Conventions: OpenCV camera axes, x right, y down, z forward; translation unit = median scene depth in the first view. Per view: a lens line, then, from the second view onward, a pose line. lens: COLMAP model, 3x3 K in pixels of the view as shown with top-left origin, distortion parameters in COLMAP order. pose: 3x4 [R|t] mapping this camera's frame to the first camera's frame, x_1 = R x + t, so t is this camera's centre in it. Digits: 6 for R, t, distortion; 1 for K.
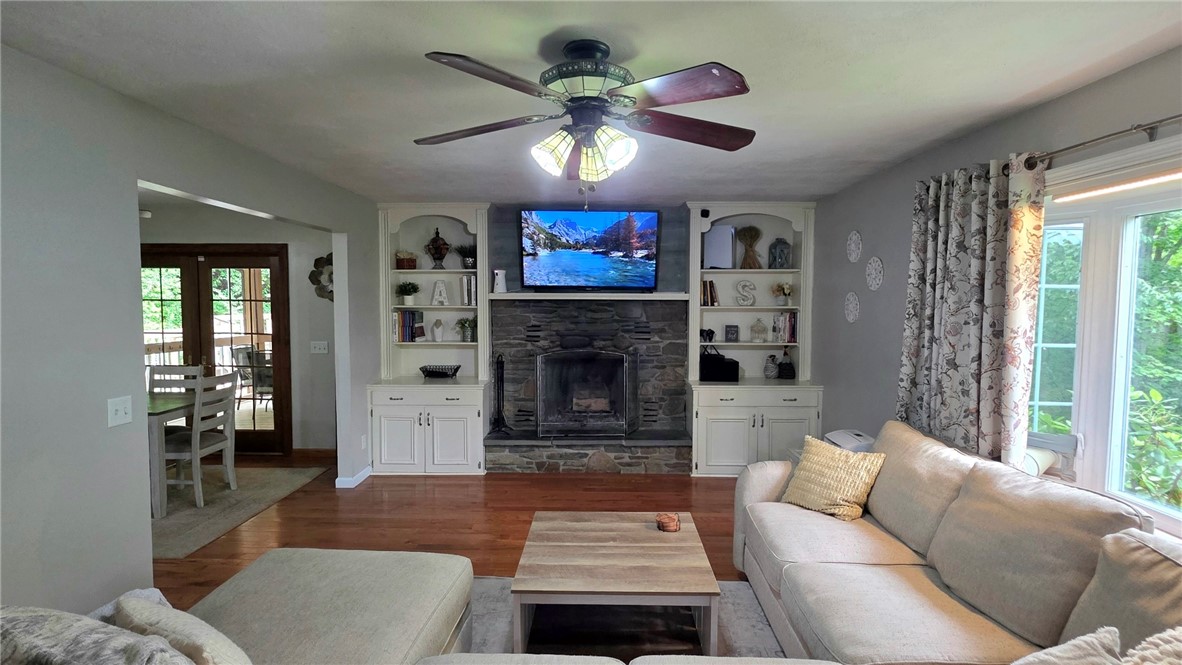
lens RADIAL K [[565.1, 0, 596.1], [0, 565.1, 332.0], [0, 0, 1]] dist [-0.000587, -0.000679]
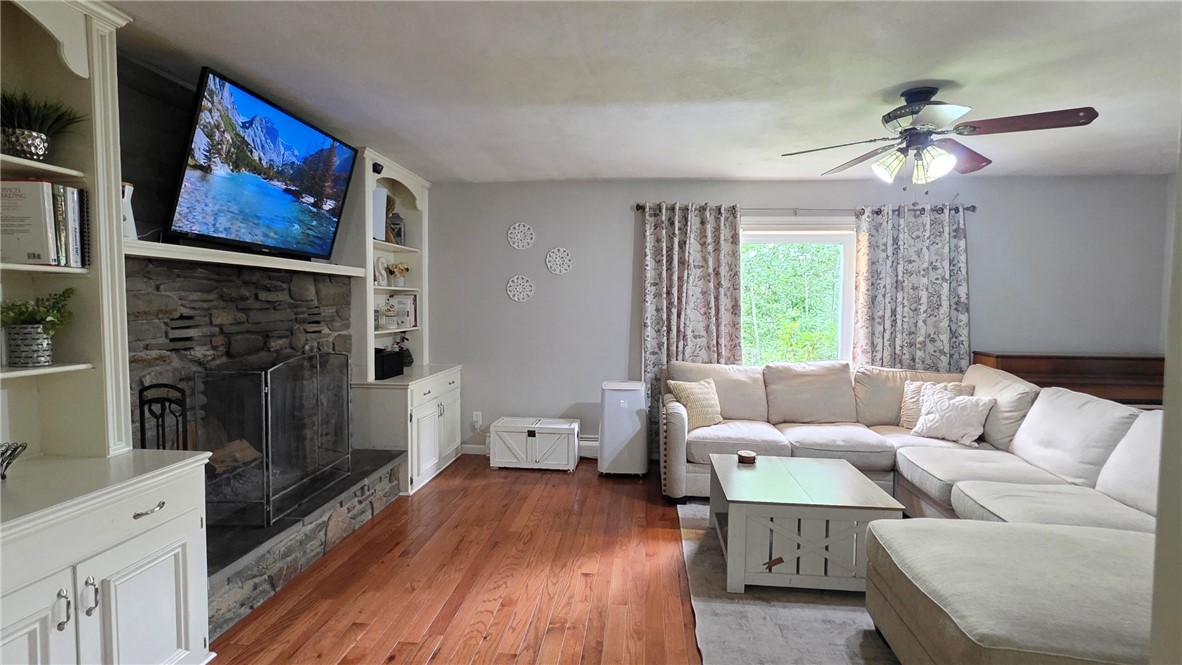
lens RADIAL K [[565.1, 0, 596.1], [0, 565.1, 332.0], [0, 0, 1]] dist [-0.000587, -0.000679]
pose [[0.068233, -0.054873, 0.996159, -0.576617], [0.051367, 0.997355, 0.051420, -0.005338], [-0.996346, 0.047662, 0.070871, 0.636410]]
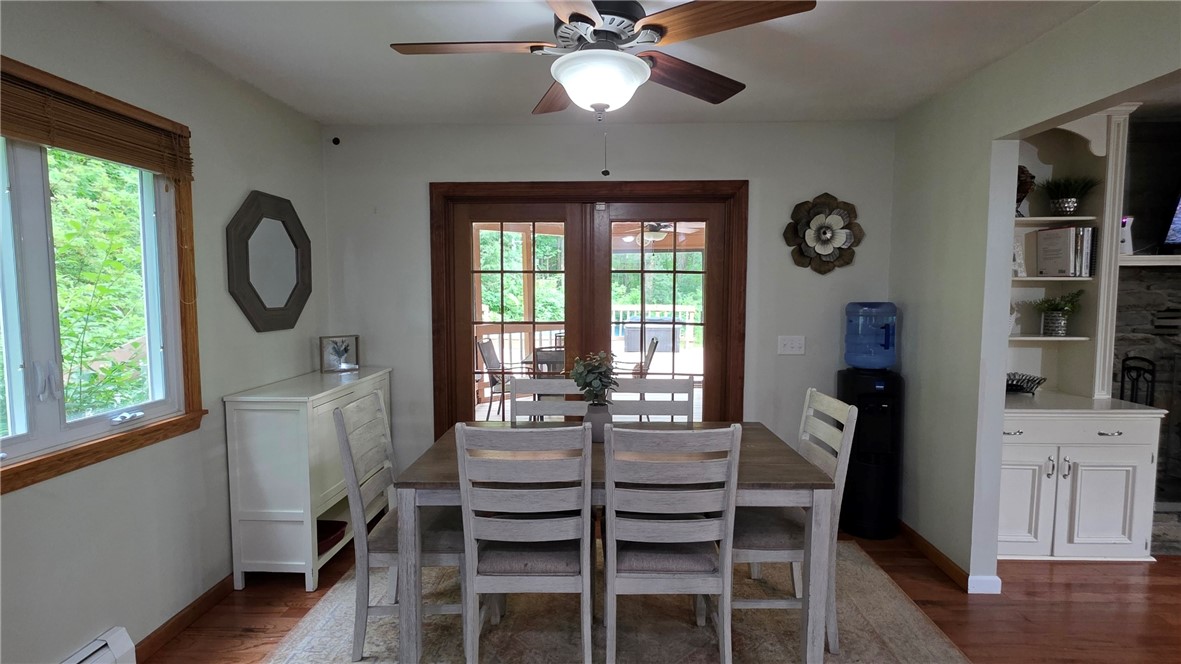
lens RADIAL K [[575.7, 0, 591.3], [0, 575.7, 329.0], [0, 0, 1]] dist [0.001939, 0.000400]
pose [[0.999878, -0.002946, -0.015331, -0.746056], [0.003129, 0.999924, 0.011921, 0.000213], [0.015294, -0.011967, 0.999811, 0.376483]]
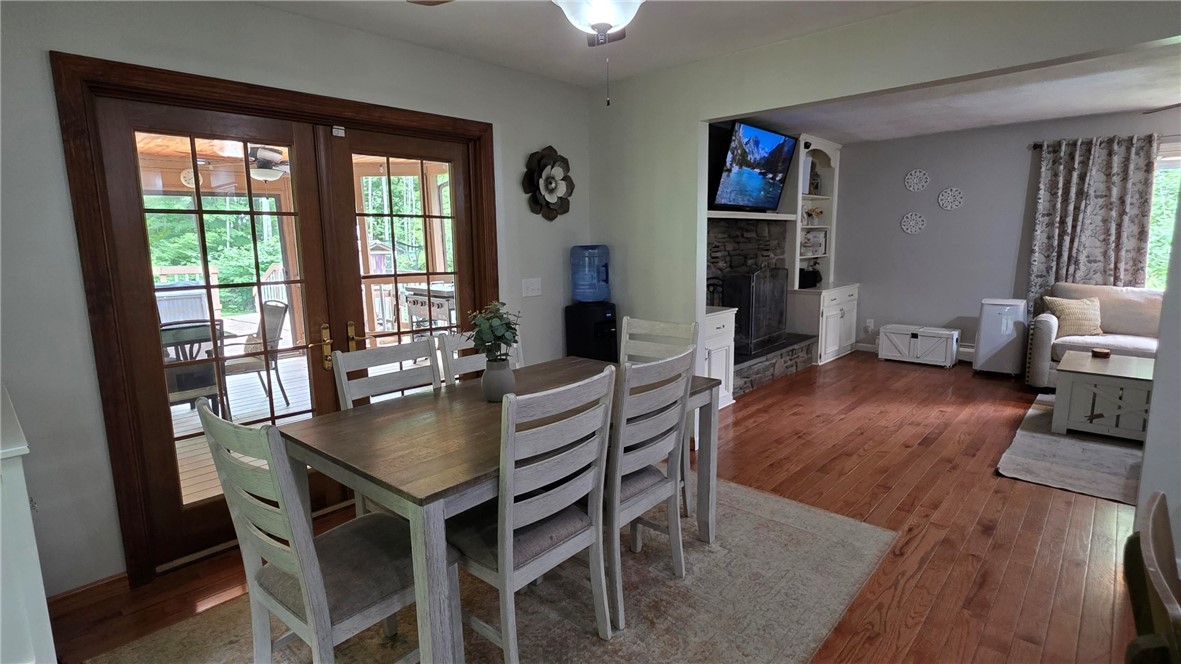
lens RADIAL K [[575.7, 0, 591.3], [0, 575.7, 329.0], [0, 0, 1]] dist [0.001939, 0.000400]
pose [[0.664111, -0.129837, 0.736274, -1.016394], [0.063985, 0.991062, 0.117053, -0.000197], [-0.744891, -0.030626, 0.666483, 0.514816]]
